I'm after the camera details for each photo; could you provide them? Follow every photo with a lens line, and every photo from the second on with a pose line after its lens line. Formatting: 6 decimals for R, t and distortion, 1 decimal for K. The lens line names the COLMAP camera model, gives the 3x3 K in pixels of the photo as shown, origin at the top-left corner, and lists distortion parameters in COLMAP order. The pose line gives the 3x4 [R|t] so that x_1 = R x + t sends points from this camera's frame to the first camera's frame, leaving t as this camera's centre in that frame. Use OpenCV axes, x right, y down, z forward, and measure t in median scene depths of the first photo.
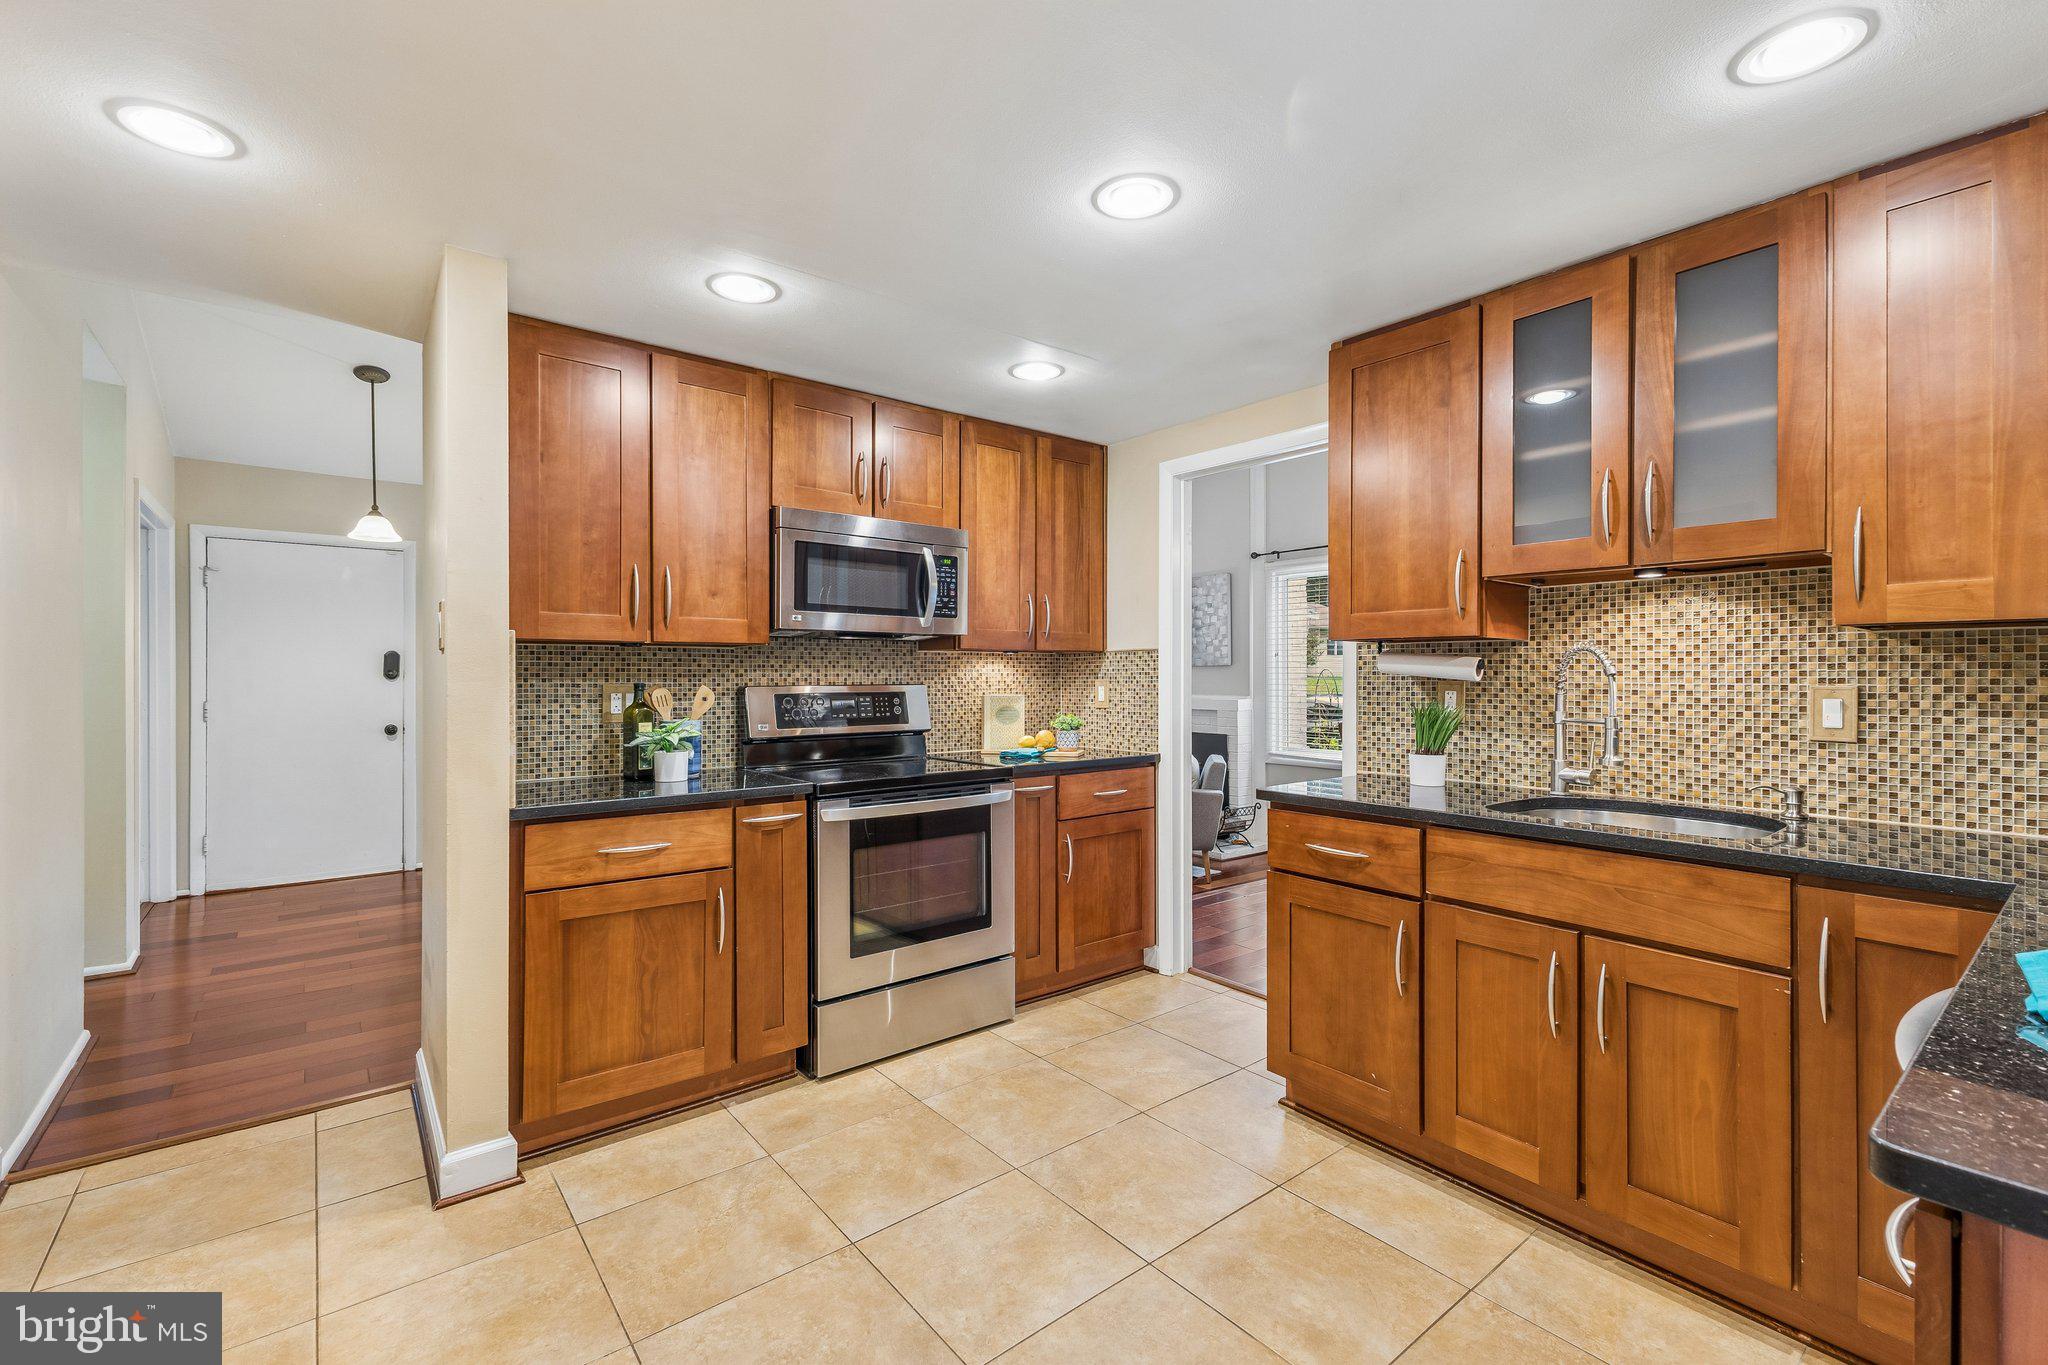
lens RADIAL K [[898.6, 0, 1020.0], [0, 898.6, 673.0], [0, 0, 1]] dist [0.007198, 0.000169]
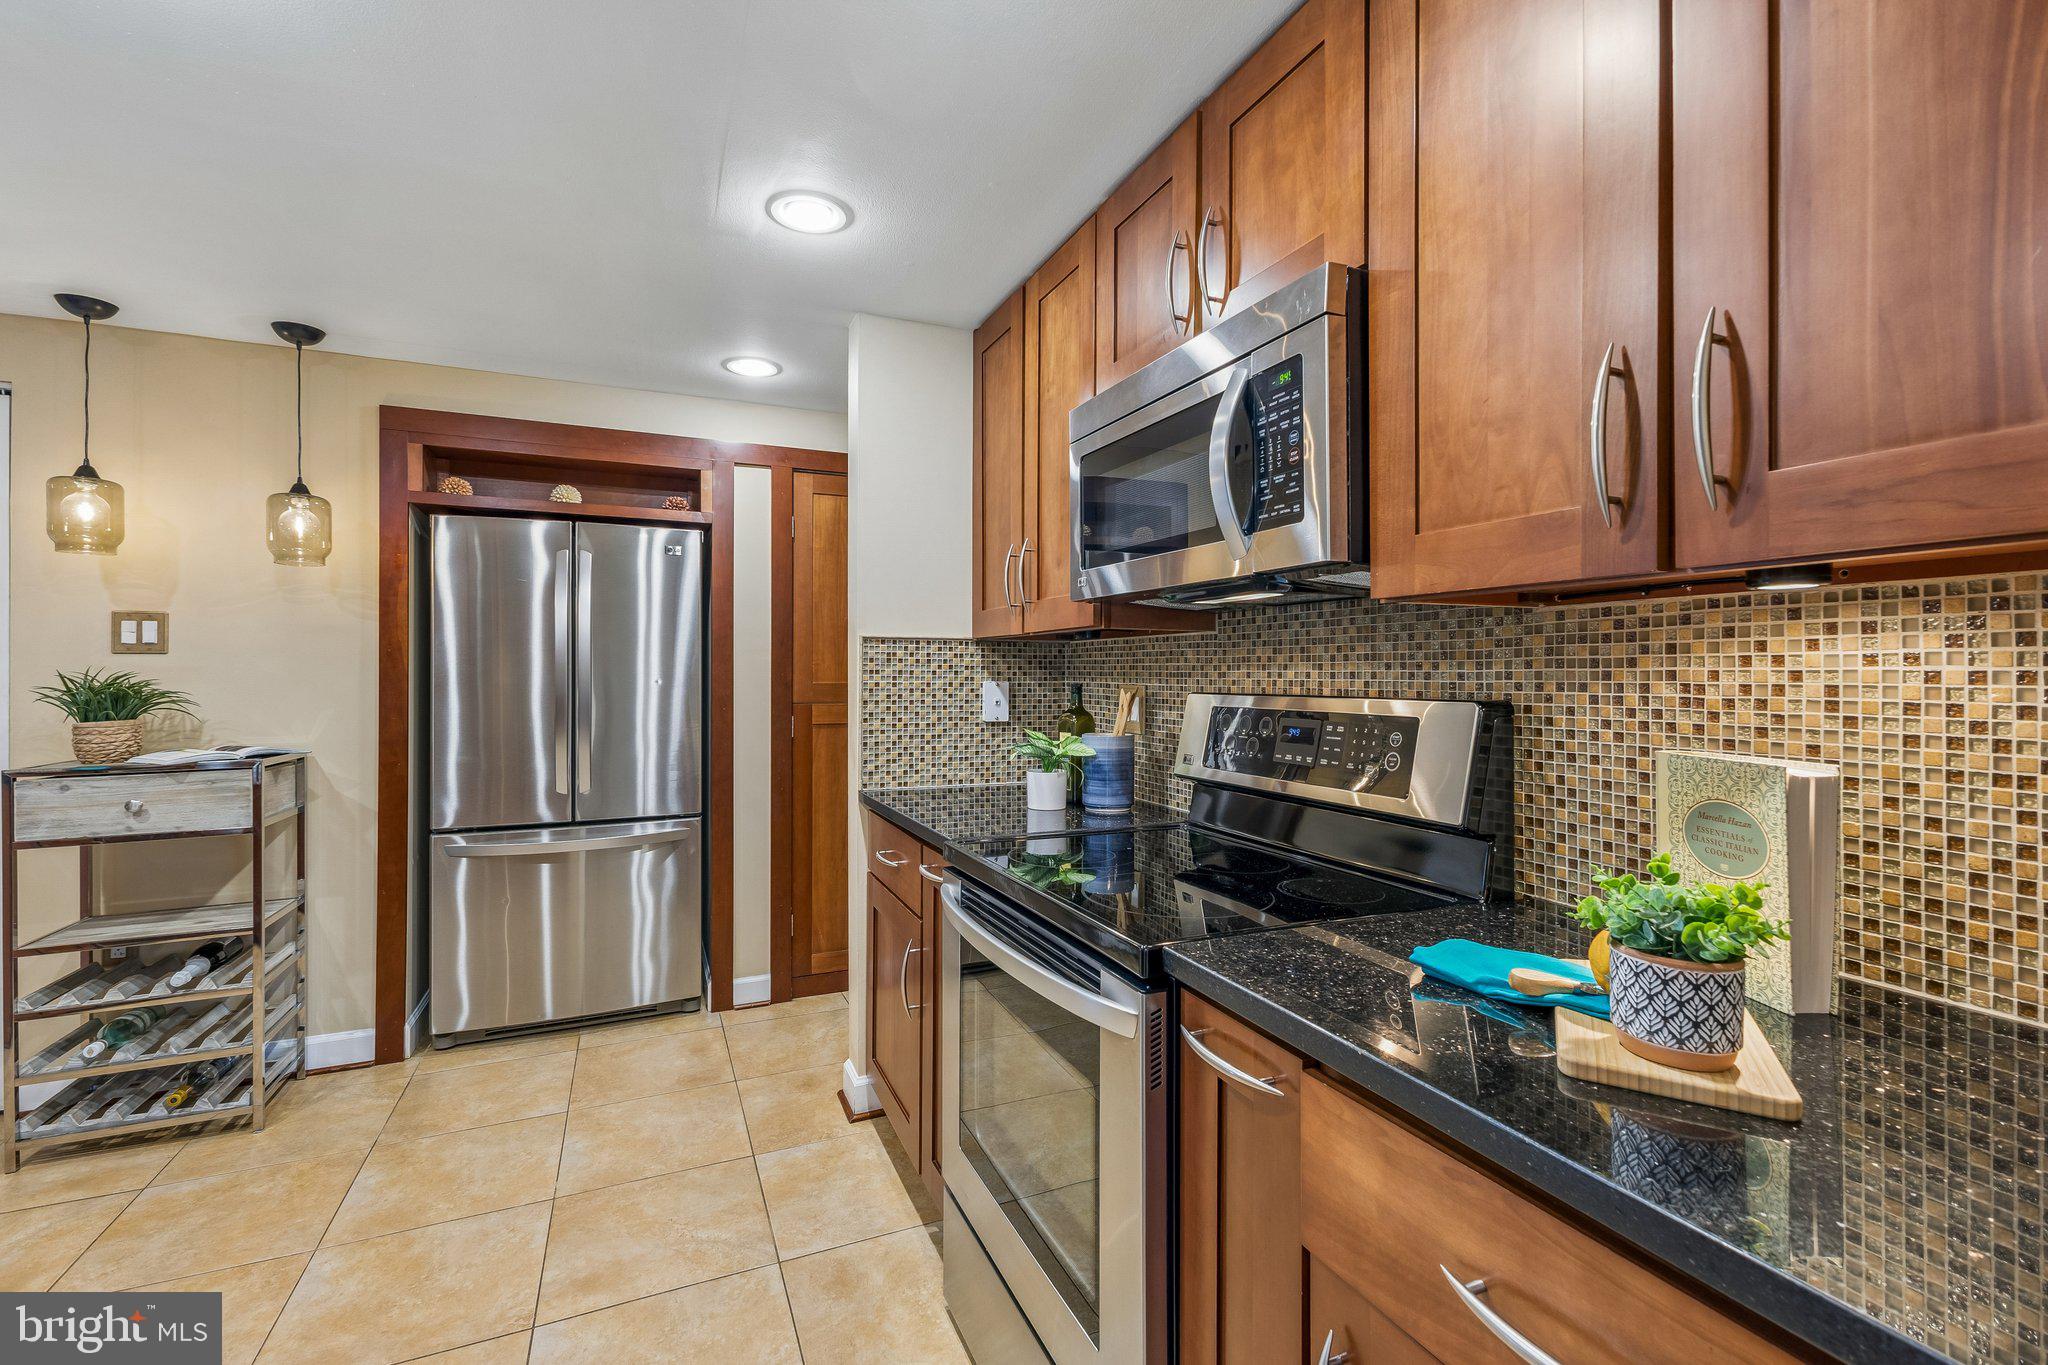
lens RADIAL K [[875.6, 0, 1027.6], [0, 875.6, 678.7], [0, 0, 1]] dist [0.000160, 0.000005]
pose [[-0.234997, 0.006327, -0.971975, 0.425972], [0.000237, 0.999979, 0.006452, 0.001728], [0.971996, 0.001286, -0.234994, 1.365046]]
